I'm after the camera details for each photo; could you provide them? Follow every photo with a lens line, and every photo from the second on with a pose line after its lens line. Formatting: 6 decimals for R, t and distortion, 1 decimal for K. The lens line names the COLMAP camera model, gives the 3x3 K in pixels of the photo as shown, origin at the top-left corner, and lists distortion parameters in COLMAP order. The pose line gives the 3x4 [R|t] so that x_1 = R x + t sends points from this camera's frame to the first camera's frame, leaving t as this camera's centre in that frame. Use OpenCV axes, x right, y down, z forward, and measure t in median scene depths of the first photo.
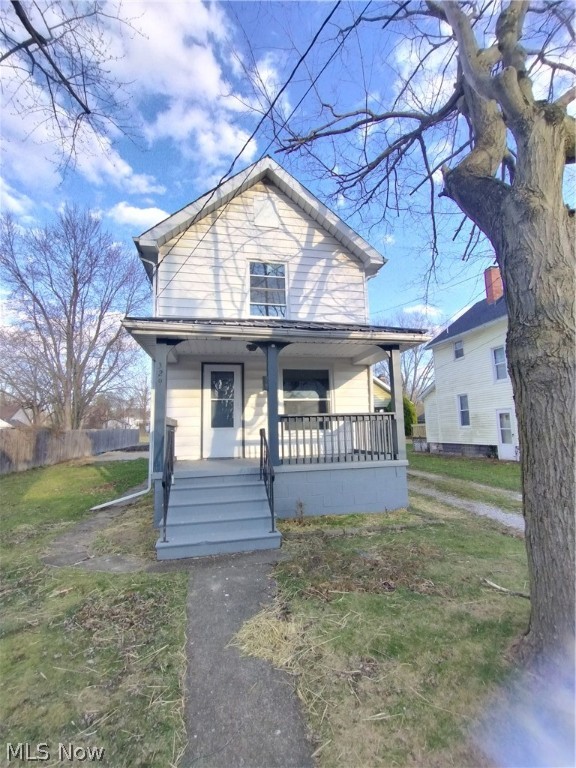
lens RADIAL K [[348.1, 0, 287.4], [0, 348.1, 378.3], [0, 0, 1]] dist [-0.008043, 0.001015]
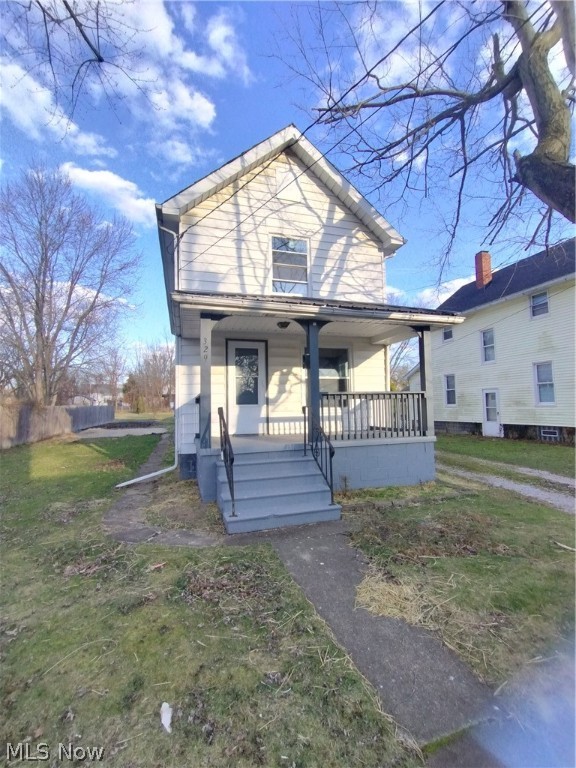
lens RADIAL K [[348.1, 0, 287.4], [0, 348.1, 378.3], [0, 0, 1]] dist [-0.008043, 0.001015]
pose [[0.996242, 0.012312, 0.085728, -0.193843], [-0.017760, 0.997851, 0.063076, 0.000959], [-0.084767, -0.064361, 0.994320, 0.000913]]
